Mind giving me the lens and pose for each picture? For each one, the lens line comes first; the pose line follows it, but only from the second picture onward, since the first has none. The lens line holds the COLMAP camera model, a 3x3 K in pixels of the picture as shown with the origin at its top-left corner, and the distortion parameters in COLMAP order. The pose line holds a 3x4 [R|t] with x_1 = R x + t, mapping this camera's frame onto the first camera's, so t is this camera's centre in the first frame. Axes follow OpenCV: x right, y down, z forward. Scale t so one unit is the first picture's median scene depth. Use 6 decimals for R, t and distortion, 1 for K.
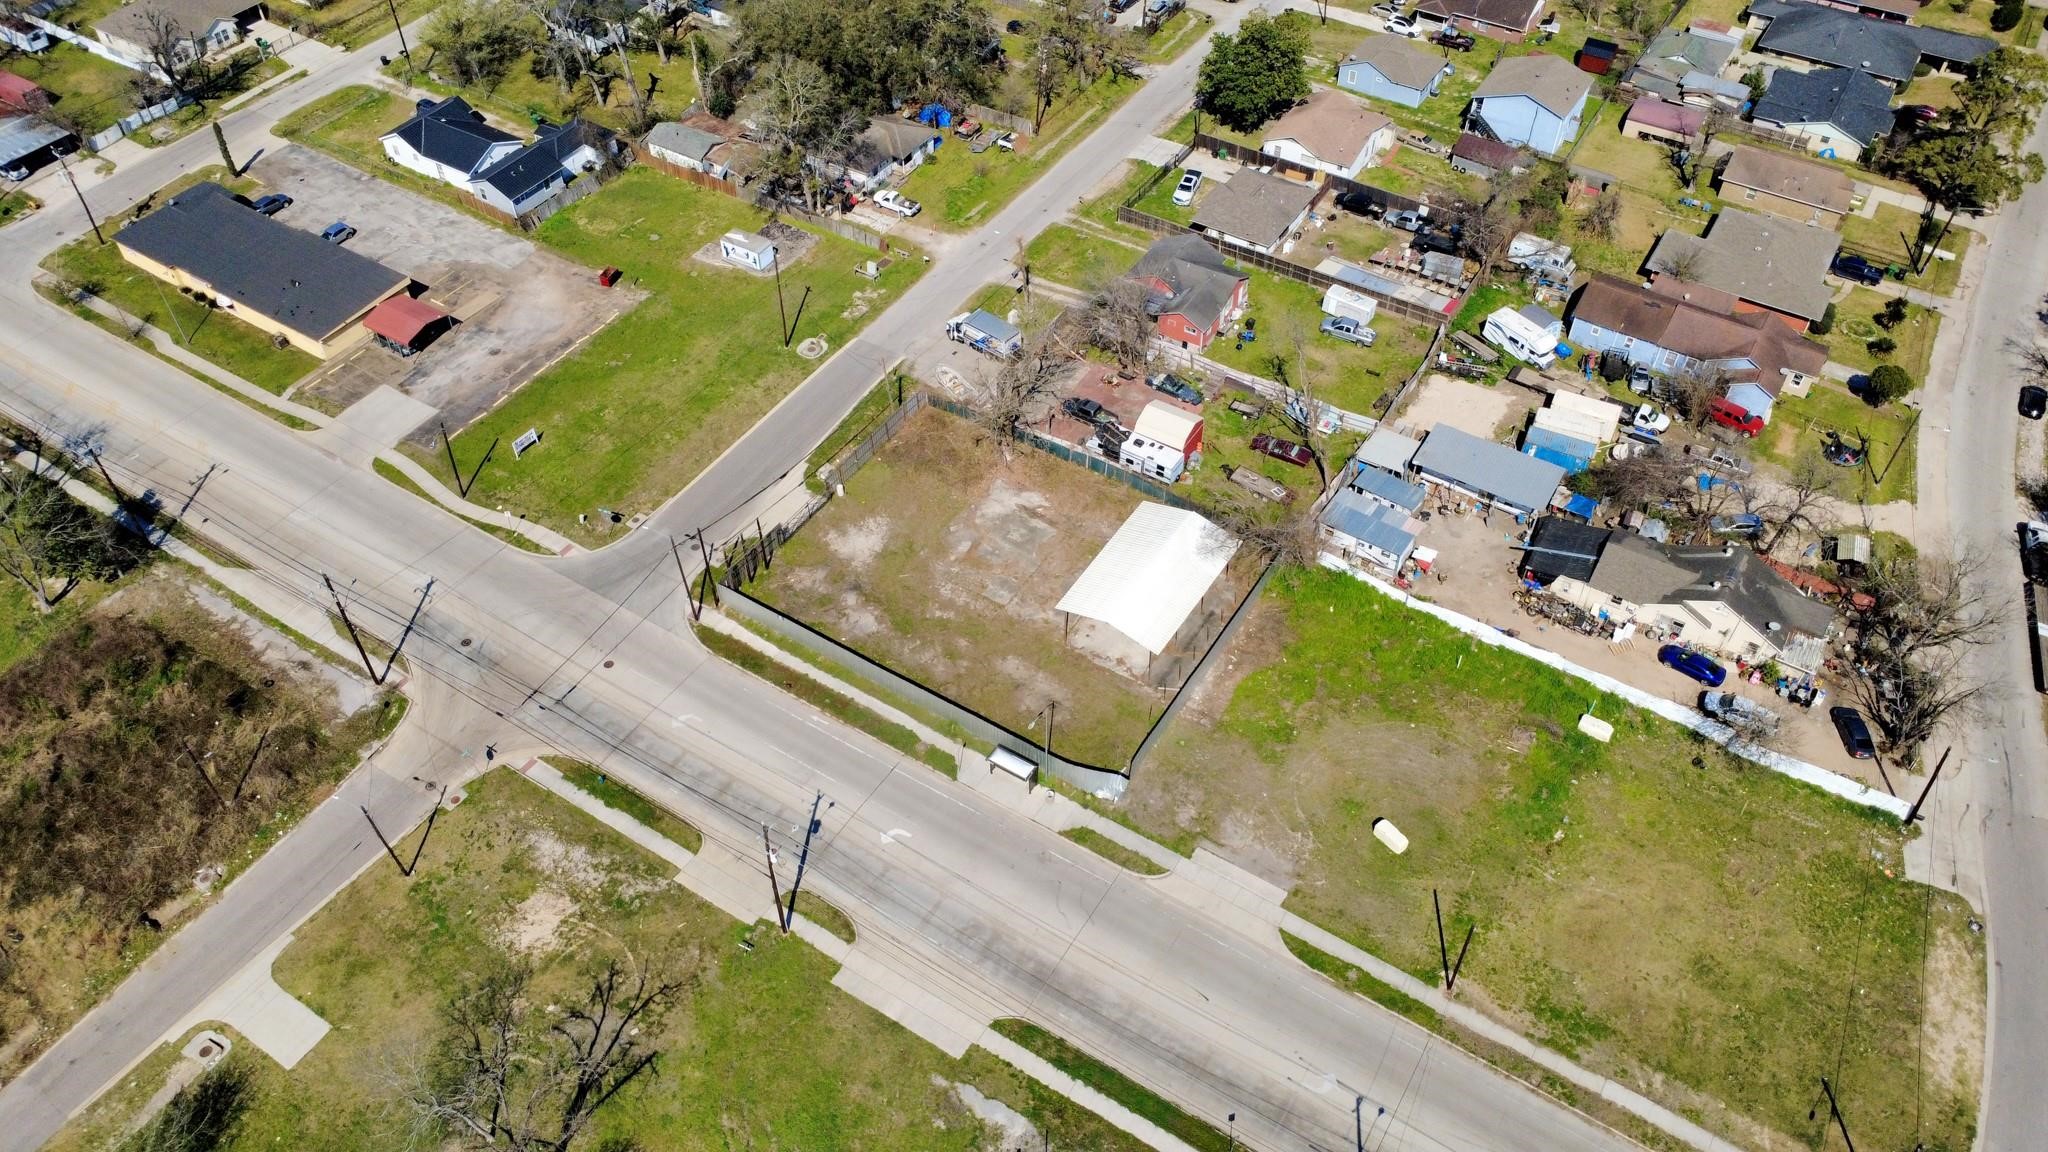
lens RADIAL K [[1493.1, 0, 1021.2], [0, 1493.1, 570.3], [0, 0, 1]] dist [0.000695, -0.002198]
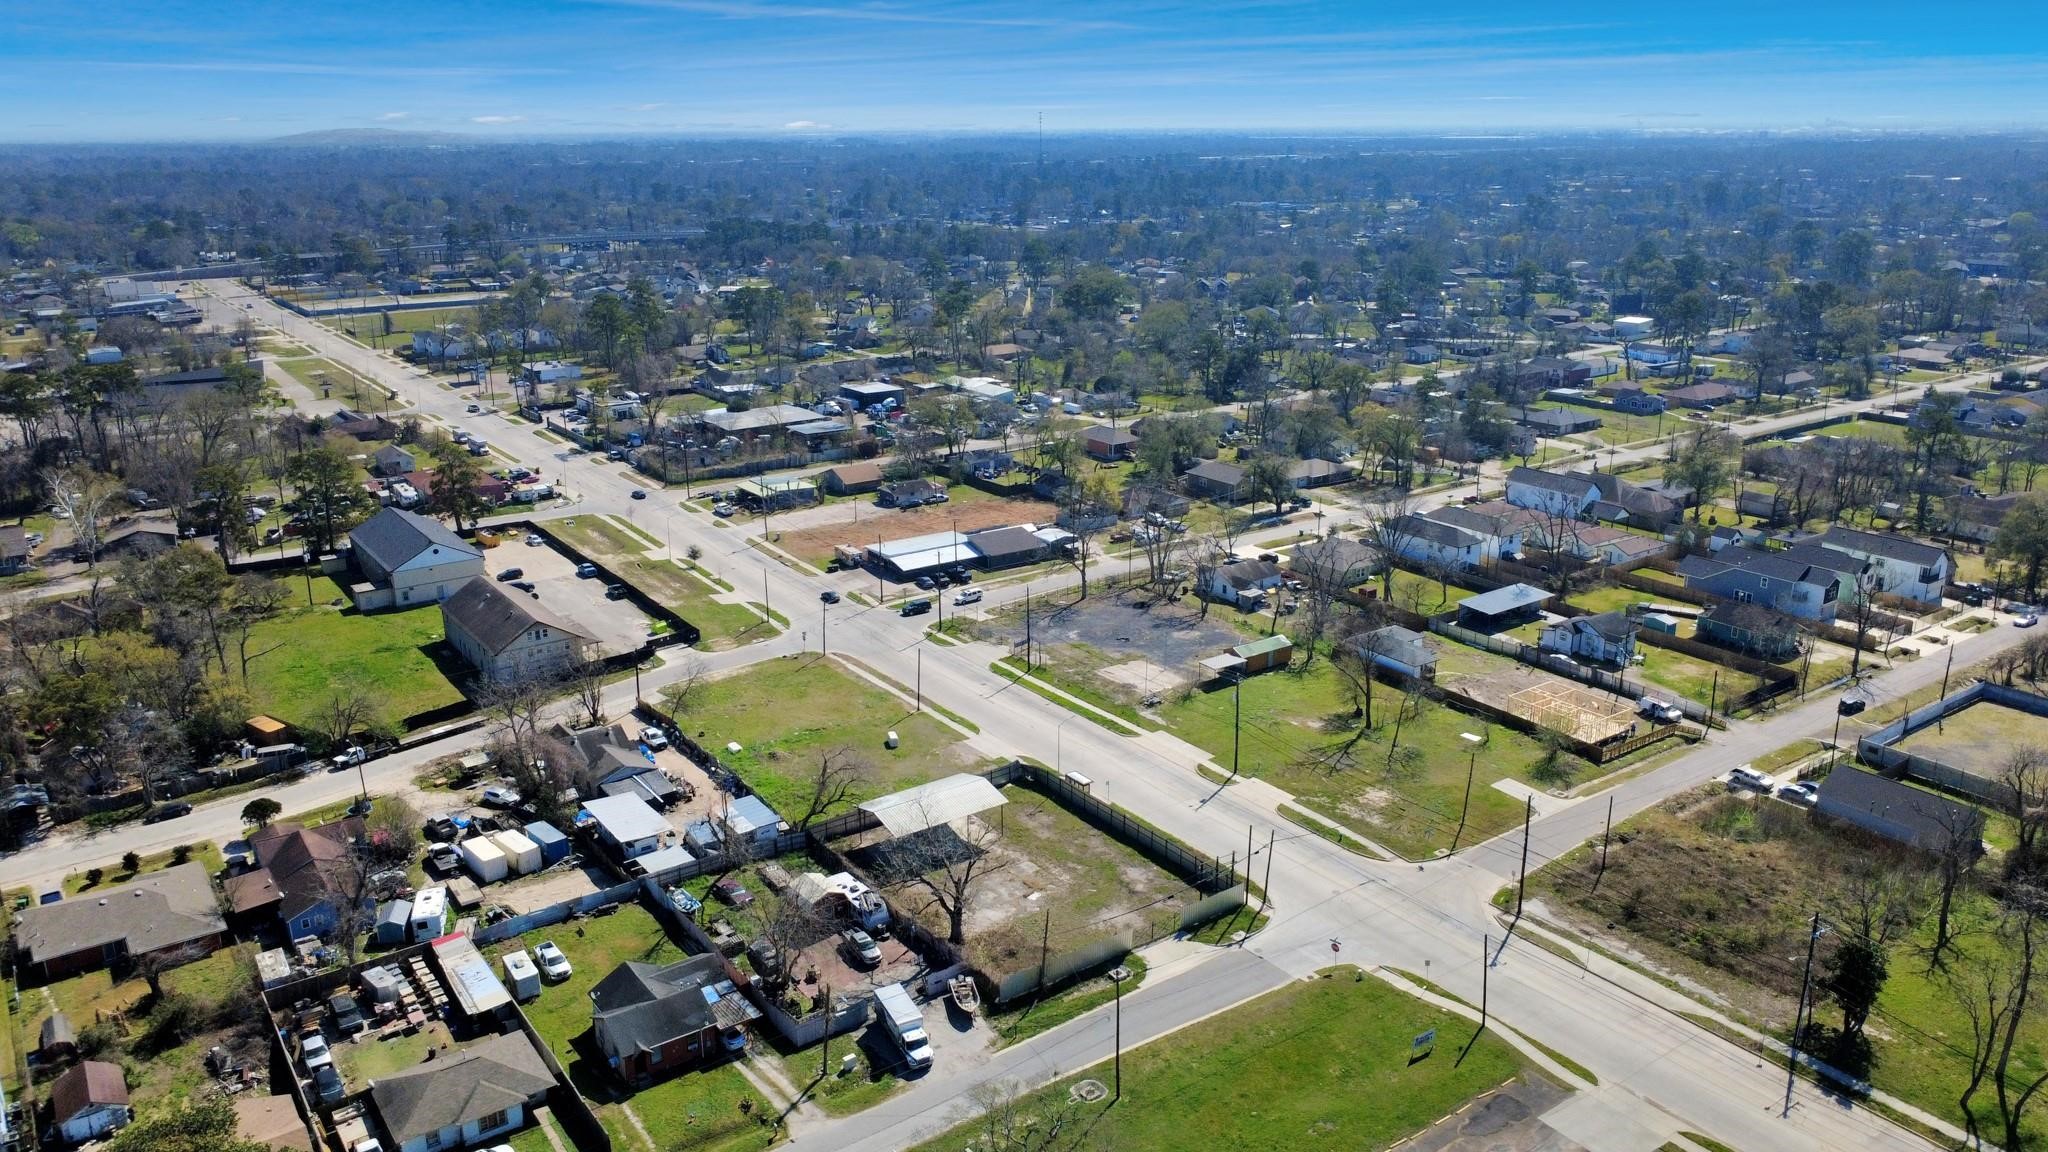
lens RADIAL K [[1493.1, 0, 1021.2], [0, 1493.1, 570.3], [0, 0, 1]] dist [0.000695, -0.002198]
pose [[-0.925595, -0.098390, 0.365505, -0.425031], [0.282318, 0.463763, 0.839774, -1.107404], [-0.252133, 0.880479, -0.401479, 1.217999]]
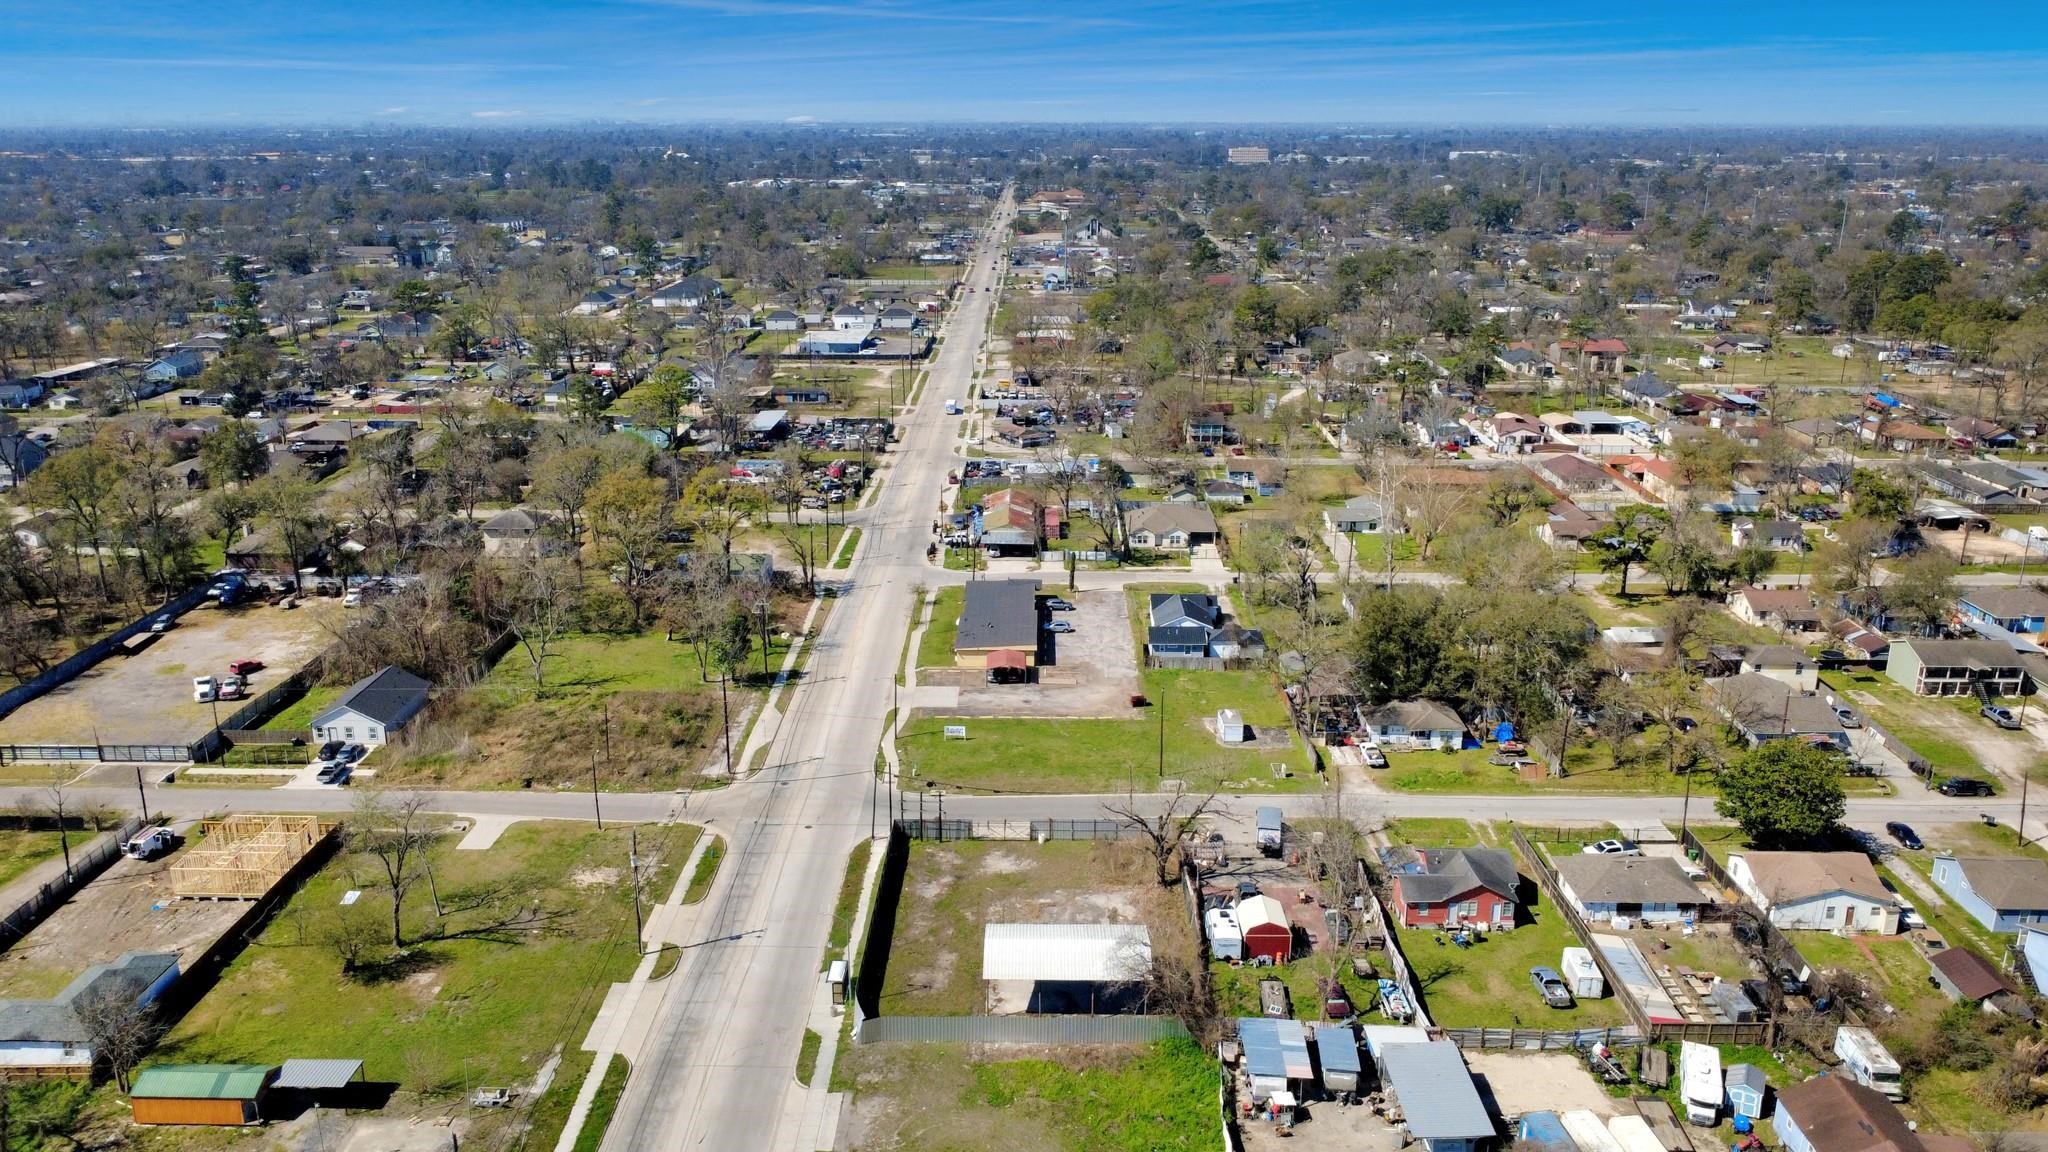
lens RADIAL K [[1552.0, 0, 1021.2], [0, 1552.0, 518.4], [0, 0, 1]] dist [0.000326, -0.000168]
pose [[0.524968, 0.217657, -0.822821, 0.847459], [-0.618264, 0.761929, -0.192909, 0.001361], [0.584943, 0.609992, 0.534557, 0.166729]]
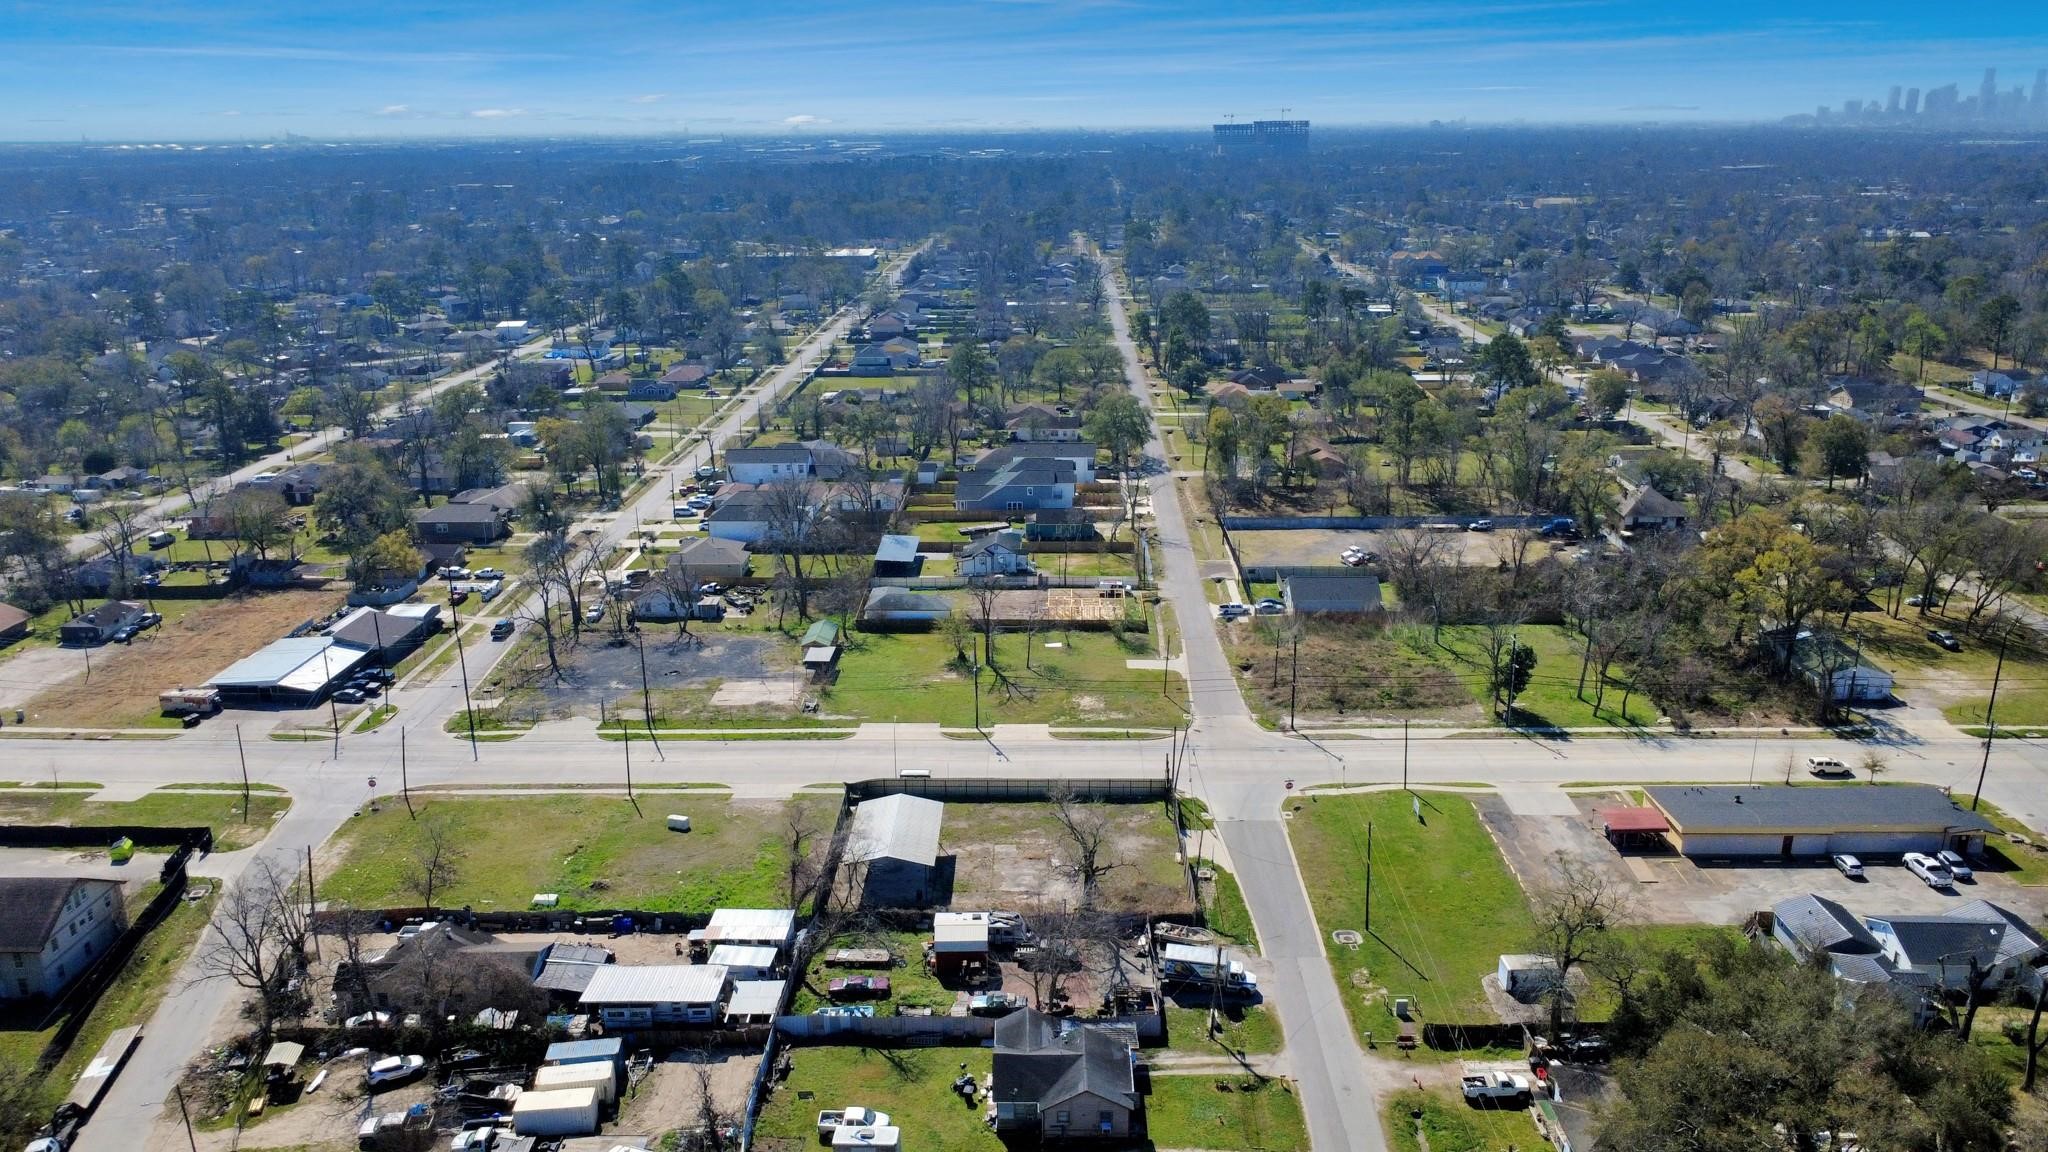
lens RADIAL K [[1493.1, 0, 1021.2], [0, 1493.1, 570.3], [0, 0, 1]] dist [0.000695, -0.002198]
pose [[-0.854827, 0.160935, -0.493327, 0.544519], [-0.366972, 0.484671, 0.793993, -1.077493], [0.366882, 0.859764, -0.355251, 1.188673]]
